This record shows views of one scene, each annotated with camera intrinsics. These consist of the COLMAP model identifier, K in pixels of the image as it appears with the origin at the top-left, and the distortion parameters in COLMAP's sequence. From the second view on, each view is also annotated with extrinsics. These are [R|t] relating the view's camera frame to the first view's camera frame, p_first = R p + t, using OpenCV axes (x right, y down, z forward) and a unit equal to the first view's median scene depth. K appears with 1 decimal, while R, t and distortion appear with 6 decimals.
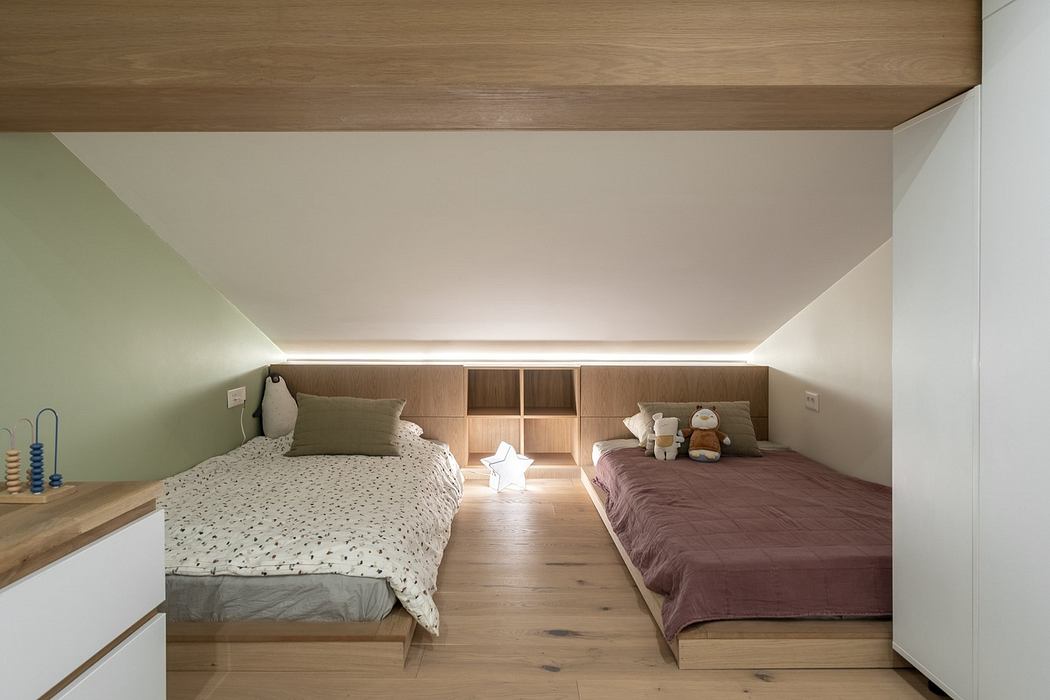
lens RADIAL K [[633.5, 0, 493.7], [0, 633.5, 330.4], [0, 0, 1]] dist [0.004765, 0.001512]
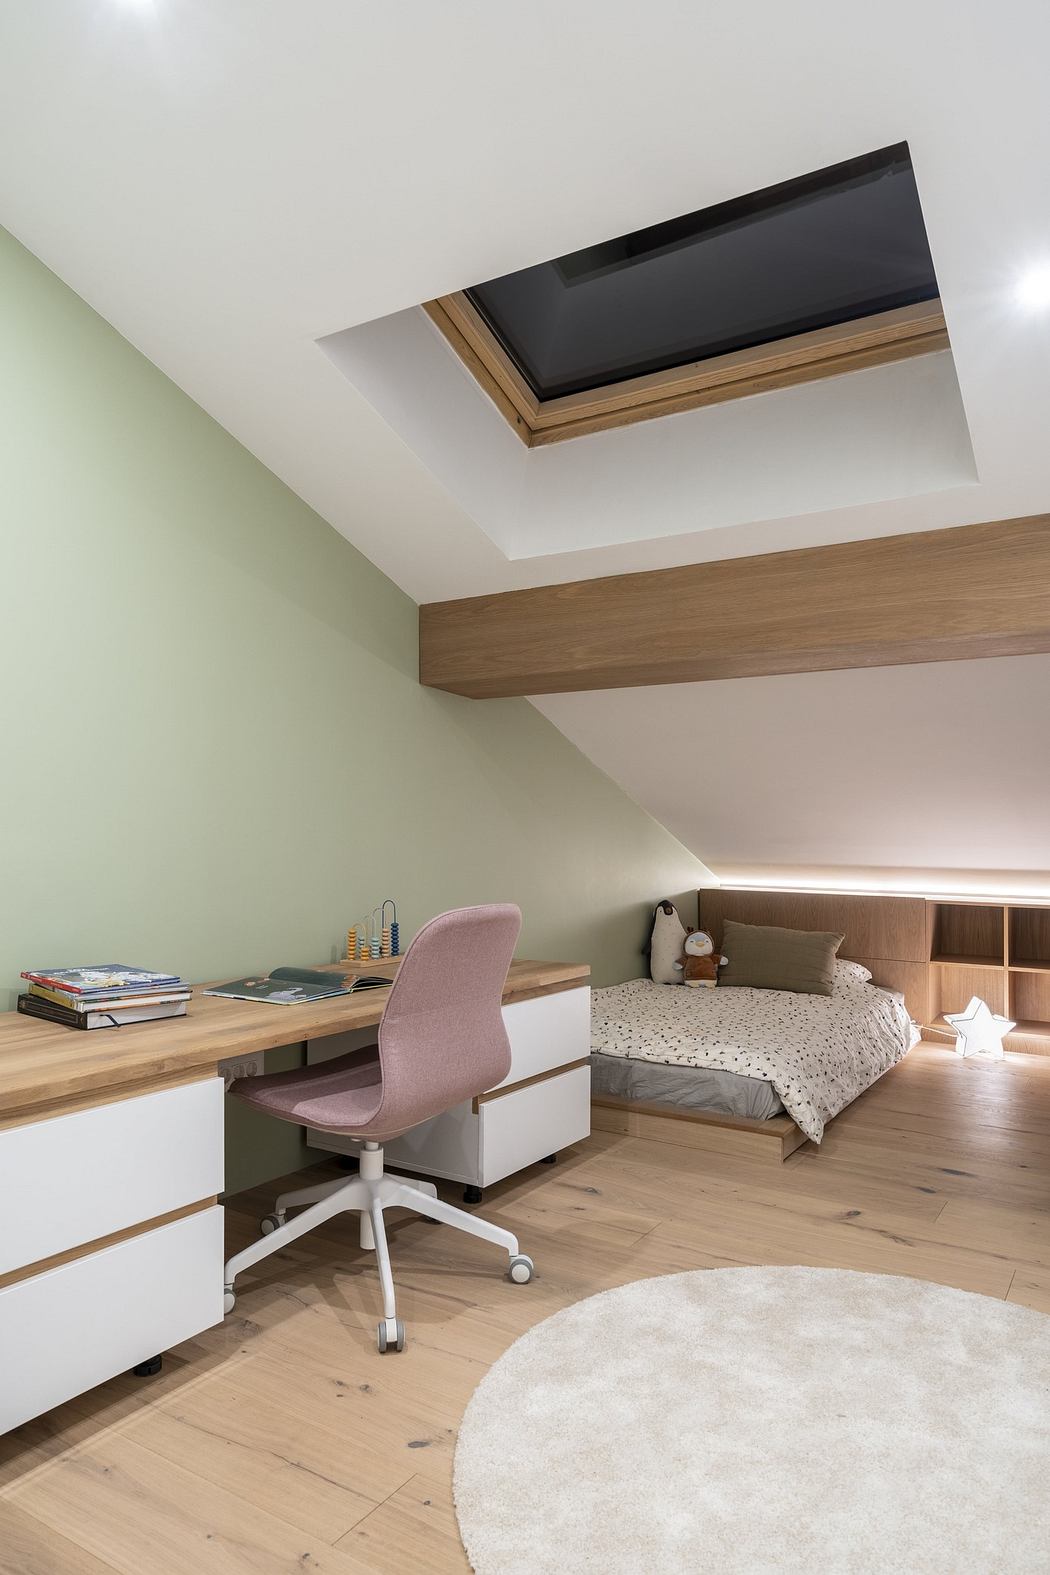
lens RADIAL K [[950.2, 0, 523.3], [0, 950.2, 820.8], [0, 0, 1]] dist [0.004765, 0.001512]
pose [[0.844779, -0.002051, -0.535112, 0.341755], [-0.015252, 0.999494, -0.027909, -0.004668], [0.534898, 0.031739, 0.844320, -0.611630]]
